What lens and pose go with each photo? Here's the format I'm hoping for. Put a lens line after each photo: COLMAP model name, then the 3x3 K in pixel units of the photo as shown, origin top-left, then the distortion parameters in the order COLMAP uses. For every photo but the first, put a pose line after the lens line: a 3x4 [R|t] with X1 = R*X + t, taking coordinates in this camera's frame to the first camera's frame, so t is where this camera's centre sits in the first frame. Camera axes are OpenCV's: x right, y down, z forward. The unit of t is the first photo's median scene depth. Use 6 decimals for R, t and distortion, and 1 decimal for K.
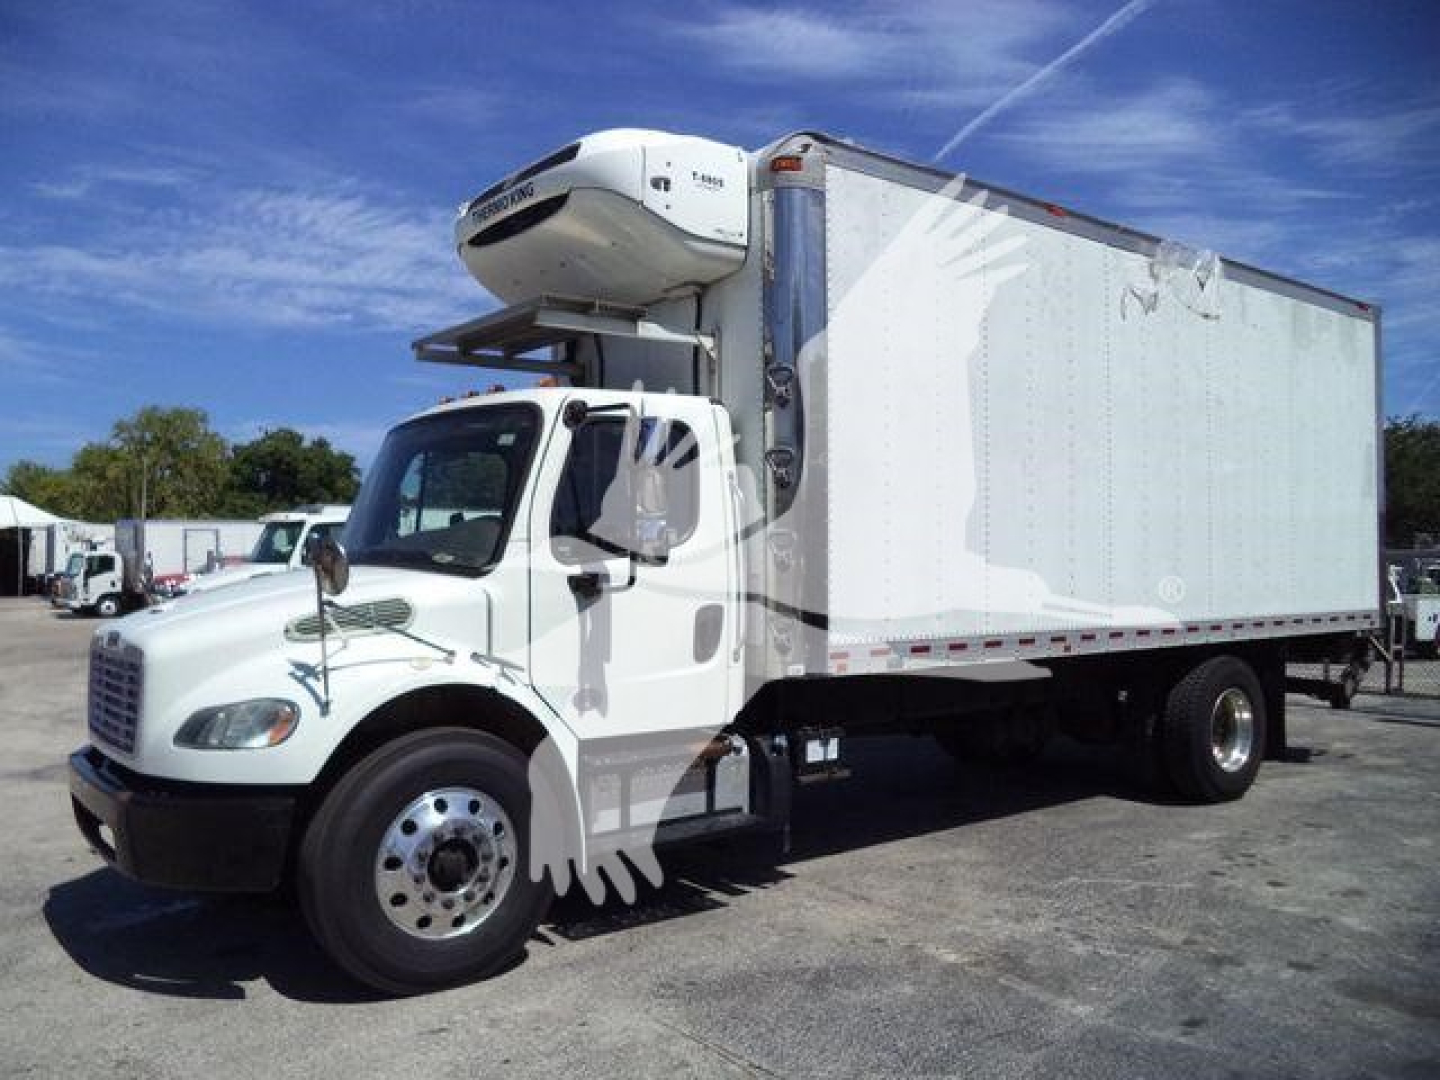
lens RADIAL K [[1169.9, 0, 712.7], [0, 1169.9, 541.0], [0, 0, 1]] dist [-0.018826, -0.014534]
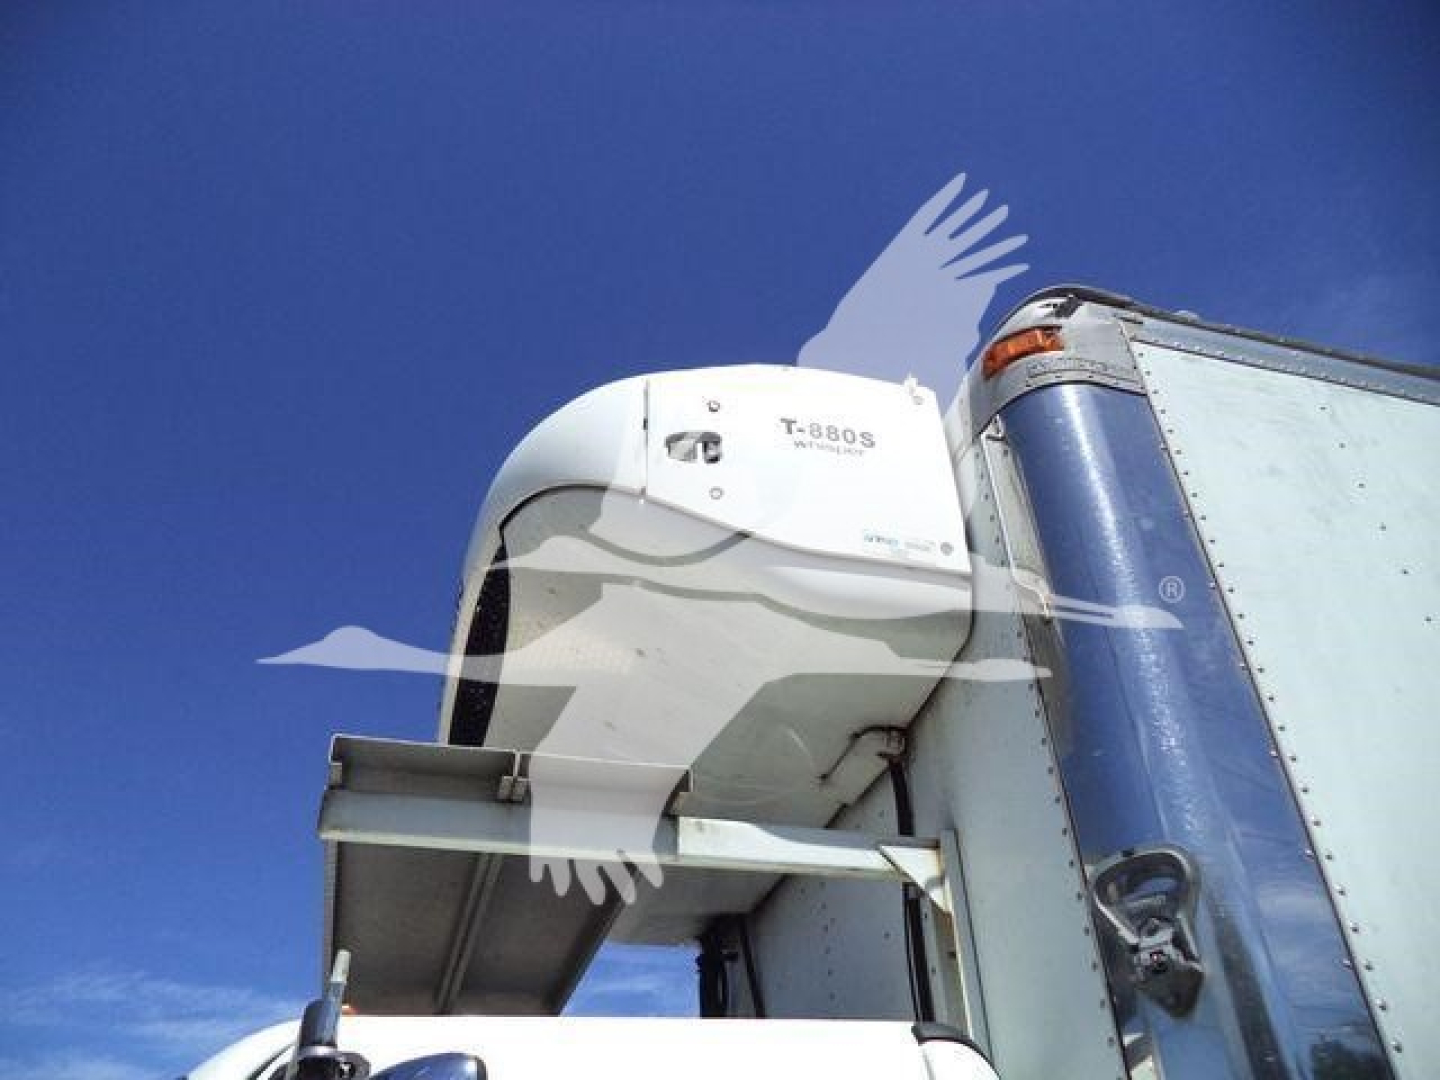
lens RADIAL K [[1169.9, 0, 732.6], [0, 1169.9, 528.9], [0, 0, 1]] dist [-0.018826, -0.014534]
pose [[0.930586, -0.251496, -0.266008, 0.063895], [0.041795, 0.794890, -0.605312, -0.049093], [0.363681, 0.552177, 0.750225, 0.729074]]
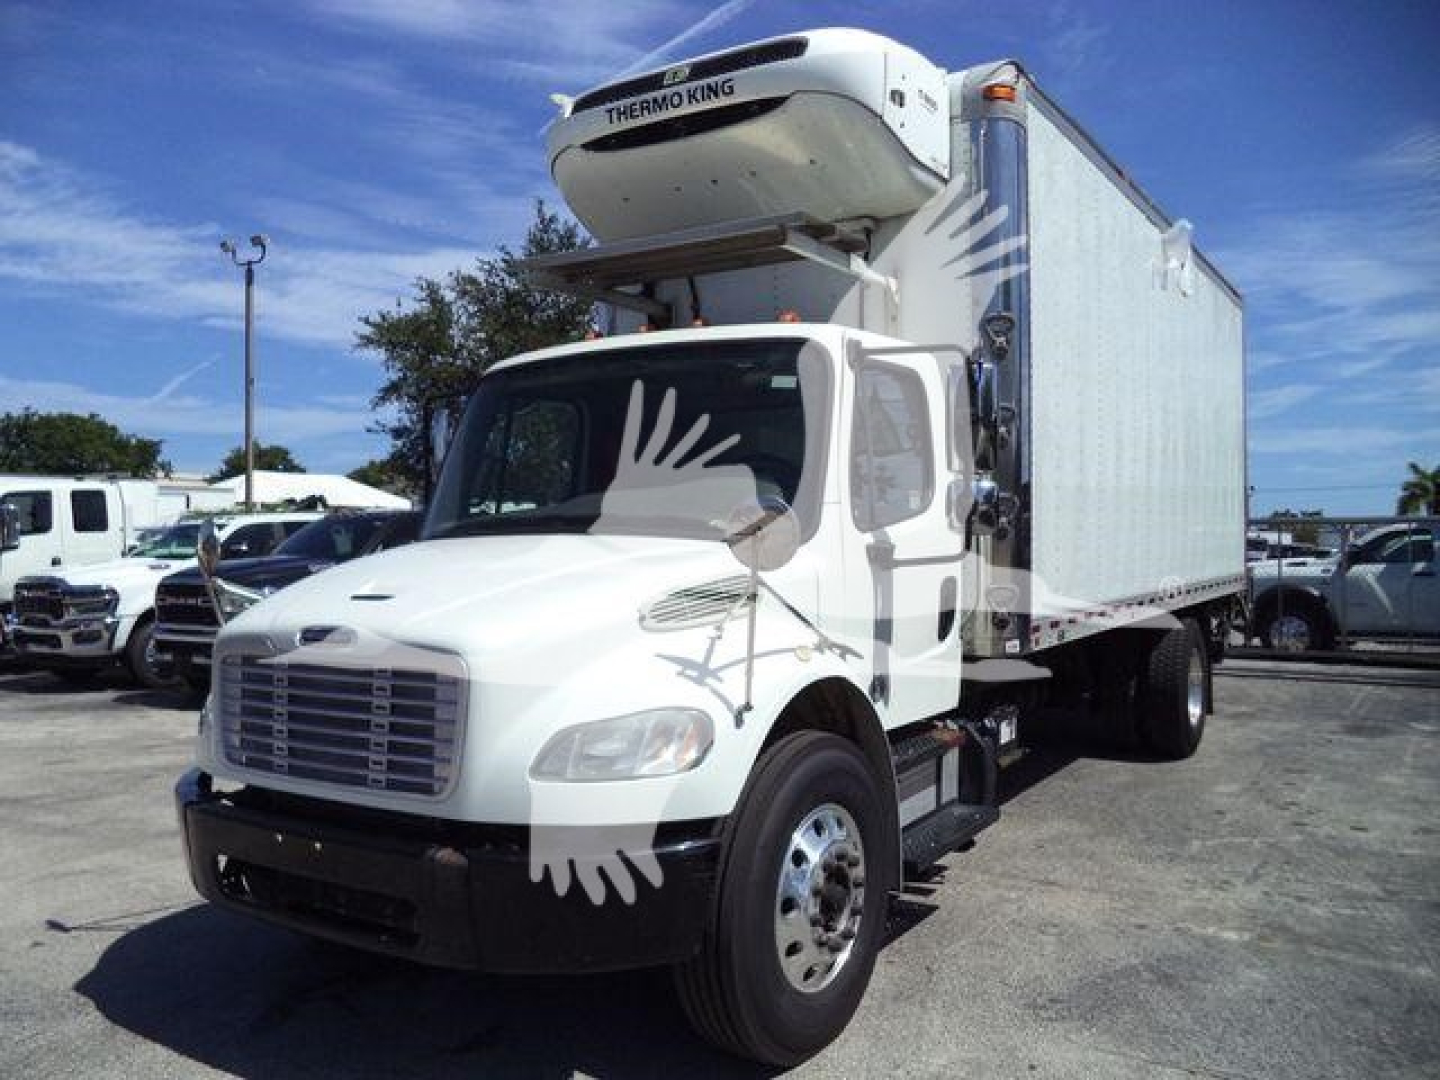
lens RADIAL K [[1169.9, 0, 713.7], [0, 1169.9, 538.2], [0, 0, 1]] dist [-0.018826, -0.014534]
pose [[0.942931, -0.006209, 0.332931, -0.468469], [-0.000352, 0.999807, 0.019645, 0.007587], [-0.332988, -0.018642, 0.942747, 0.214936]]
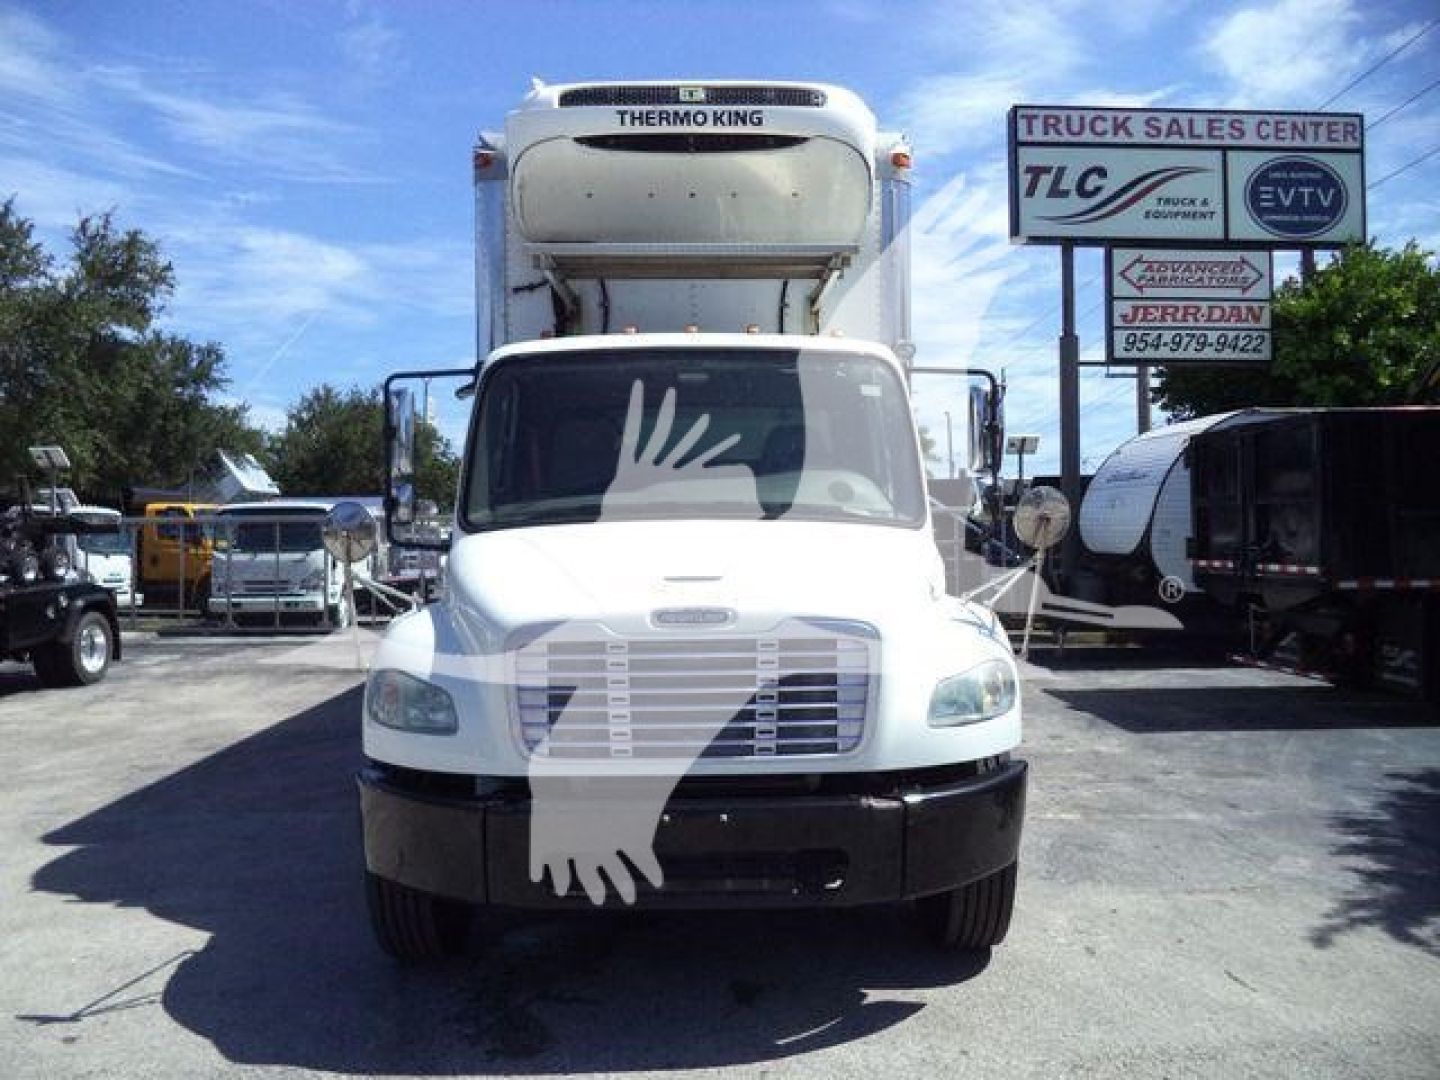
lens RADIAL K [[1169.9, 0, 707.7], [0, 1169.9, 539.1], [0, 0, 1]] dist [-0.018826, -0.014534]
pose [[0.597127, -0.015534, 0.801996, -0.977617], [-0.005221, 0.999716, 0.023250, 0.015074], [-0.802130, -0.018070, 0.596877, 0.489469]]
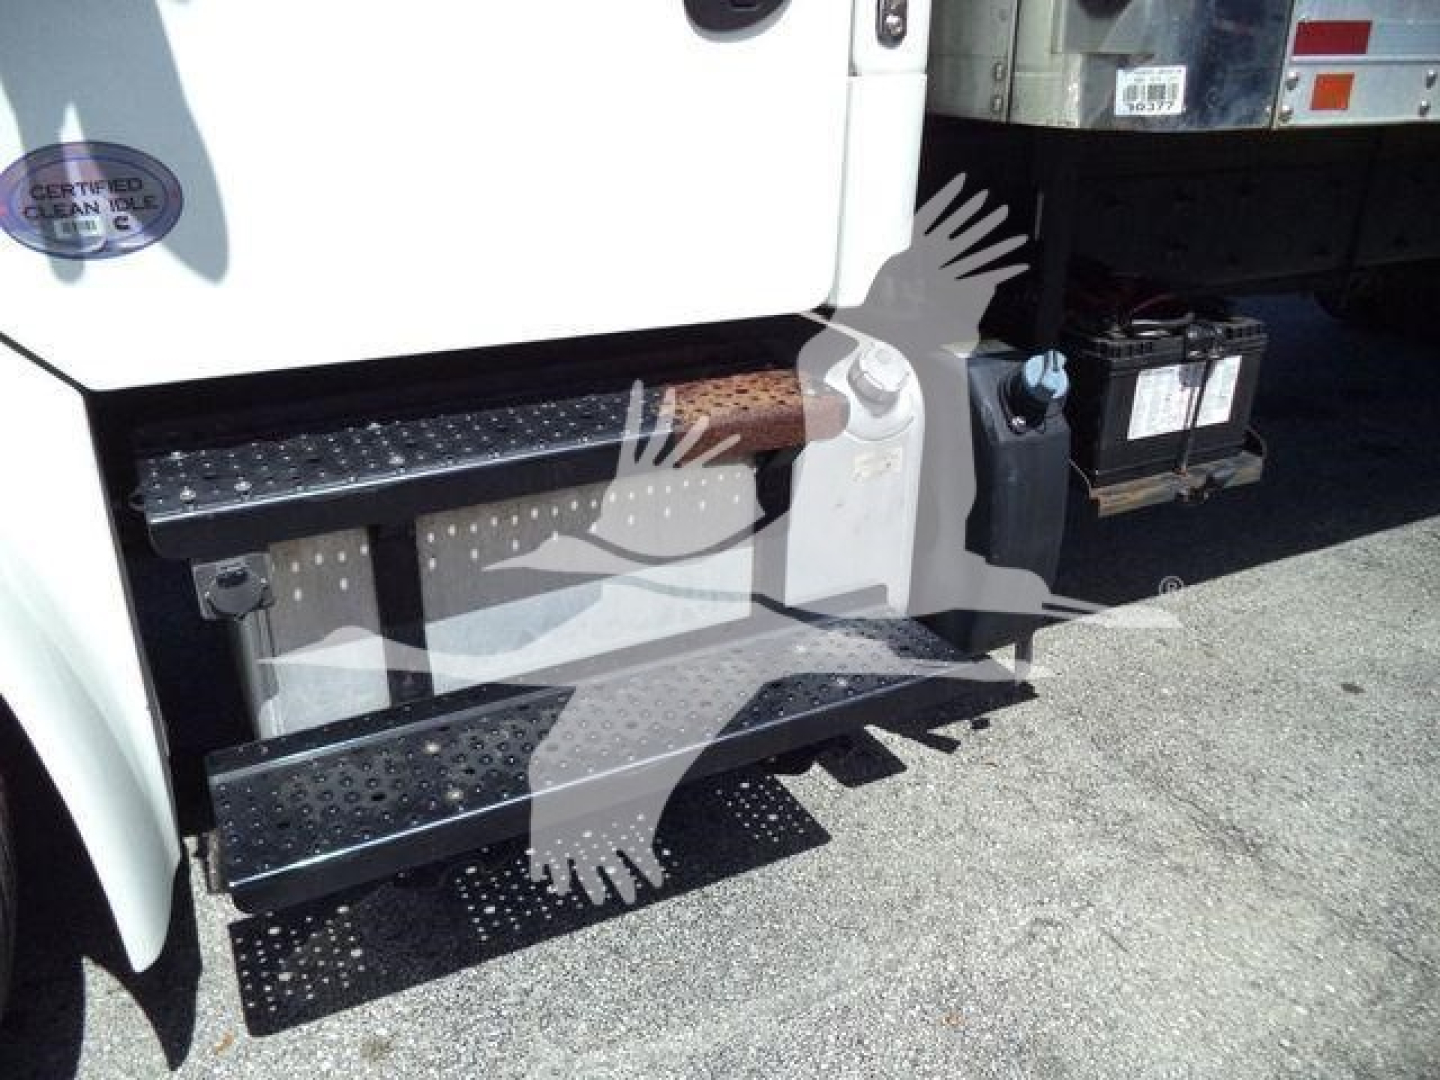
lens RADIAL K [[1169.9, 0, 720.0], [0, 1169.9, 533.9], [0, 0, 1]] dist [-0.018826, -0.014534]
pose [[0.984794, 0.075850, -0.156294, 0.030326], [-0.004391, 0.910233, 0.414072, 0.097694], [0.173671, -0.407090, 0.896725, 0.758475]]
